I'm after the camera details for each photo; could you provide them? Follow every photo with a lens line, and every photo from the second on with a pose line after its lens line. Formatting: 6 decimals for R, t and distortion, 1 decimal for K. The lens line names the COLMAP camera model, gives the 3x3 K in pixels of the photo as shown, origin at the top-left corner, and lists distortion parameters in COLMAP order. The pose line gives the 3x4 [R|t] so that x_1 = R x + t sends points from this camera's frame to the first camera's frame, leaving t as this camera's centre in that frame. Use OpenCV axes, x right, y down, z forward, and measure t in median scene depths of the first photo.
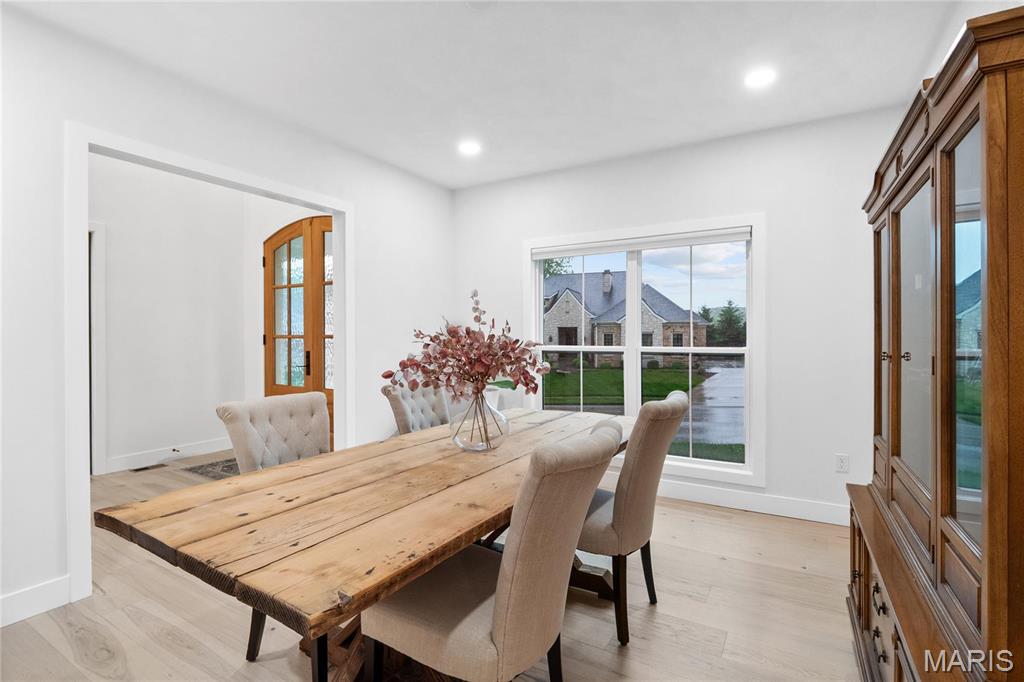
lens RADIAL K [[481.0, 0, 513.4], [0, 481.0, 345.6], [0, 0, 1]] dist [-0.011649, -0.002986]
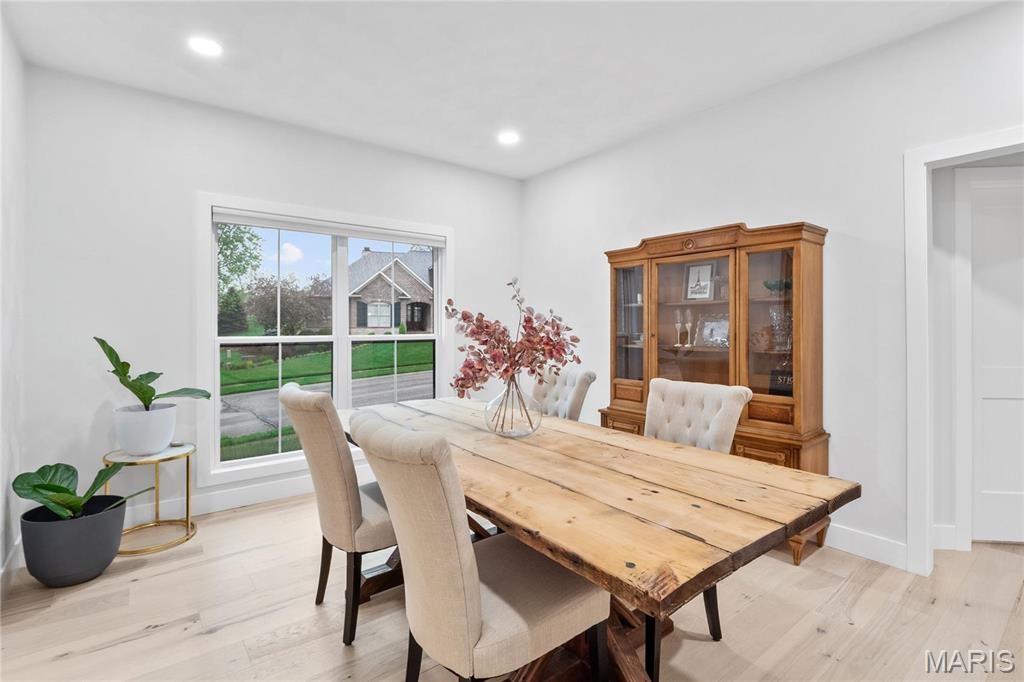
lens RADIAL K [[481.0, 0, 520.2], [0, 481.0, 338.6], [0, 0, 1]] dist [-0.011649, -0.002986]
pose [[0.351751, -0.019901, 0.935882, -1.341348], [0.013550, 0.999777, 0.016167, -0.005926], [-0.935996, 0.006994, 0.351942, 0.831641]]
